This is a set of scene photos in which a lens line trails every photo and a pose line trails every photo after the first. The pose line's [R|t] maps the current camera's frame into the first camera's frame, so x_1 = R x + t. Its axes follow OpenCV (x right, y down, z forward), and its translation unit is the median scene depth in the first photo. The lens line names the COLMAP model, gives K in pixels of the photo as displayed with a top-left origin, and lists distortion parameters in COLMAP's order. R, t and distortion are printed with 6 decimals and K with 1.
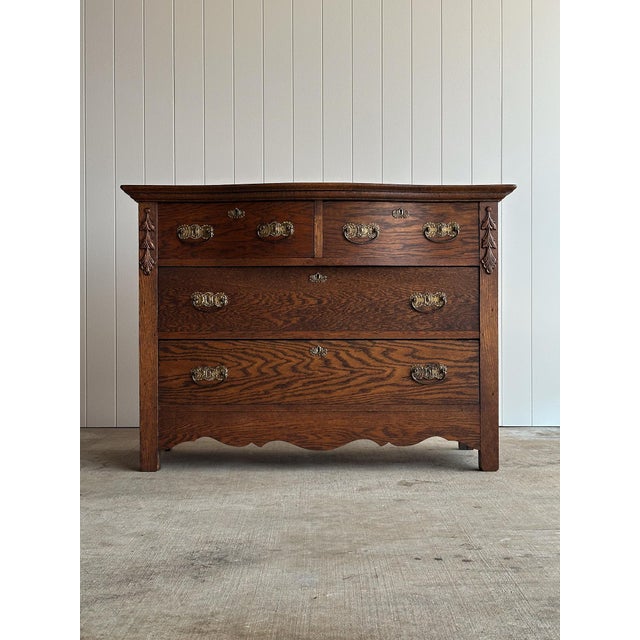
lens RADIAL K [[918.4, 0, 322.5], [0, 918.4, 317.6], [0, 0, 1]] dist [0.035364, 0.000000]
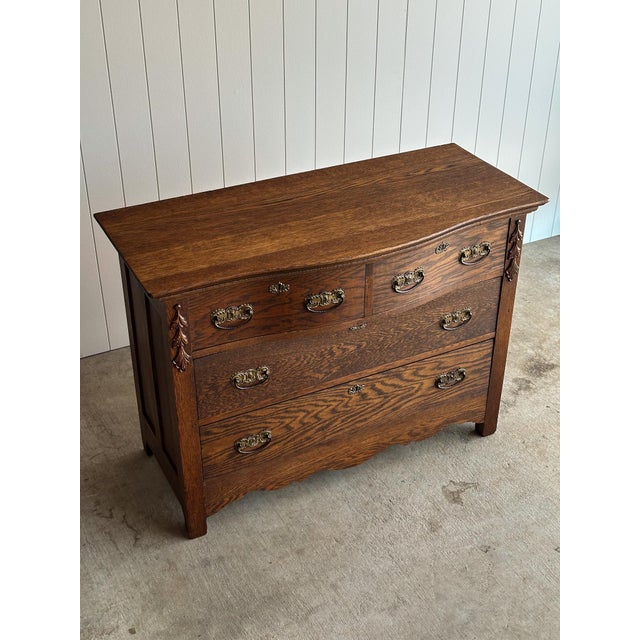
lens RADIAL K [[918.4, 0, 316.0], [0, 918.4, 312.6], [0, 0, 1]] dist [0.035364, 0.000000]
pose [[0.891921, -0.235433, 0.386067, -0.394917], [-0.011978, 0.841170, 0.540638, -0.550911], [-0.452032, -0.486831, 0.747438, 0.338975]]
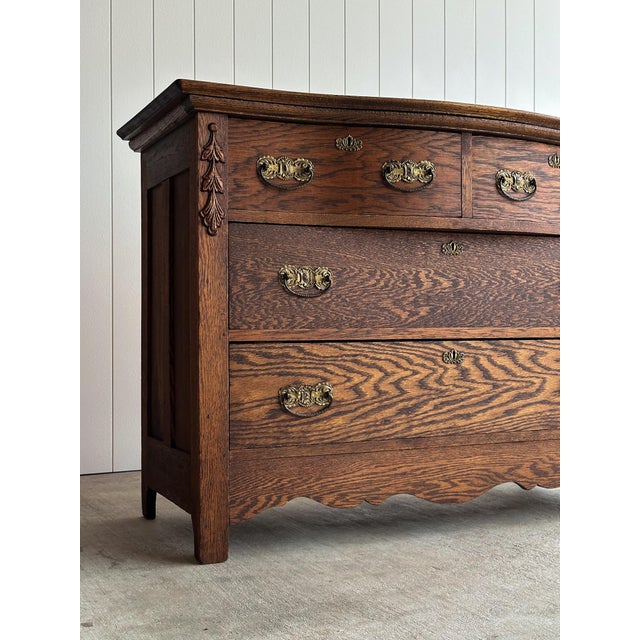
lens RADIAL K [[918.4, 0, 319.3], [0, 918.4, 306.1], [0, 0, 1]] dist [0.035364, 0.000000]
pose [[0.908052, 0.004704, 0.418832, -0.377957], [-0.007095, 0.999966, 0.004153, -0.002942], [-0.418798, -0.006743, 0.908054, 0.426977]]
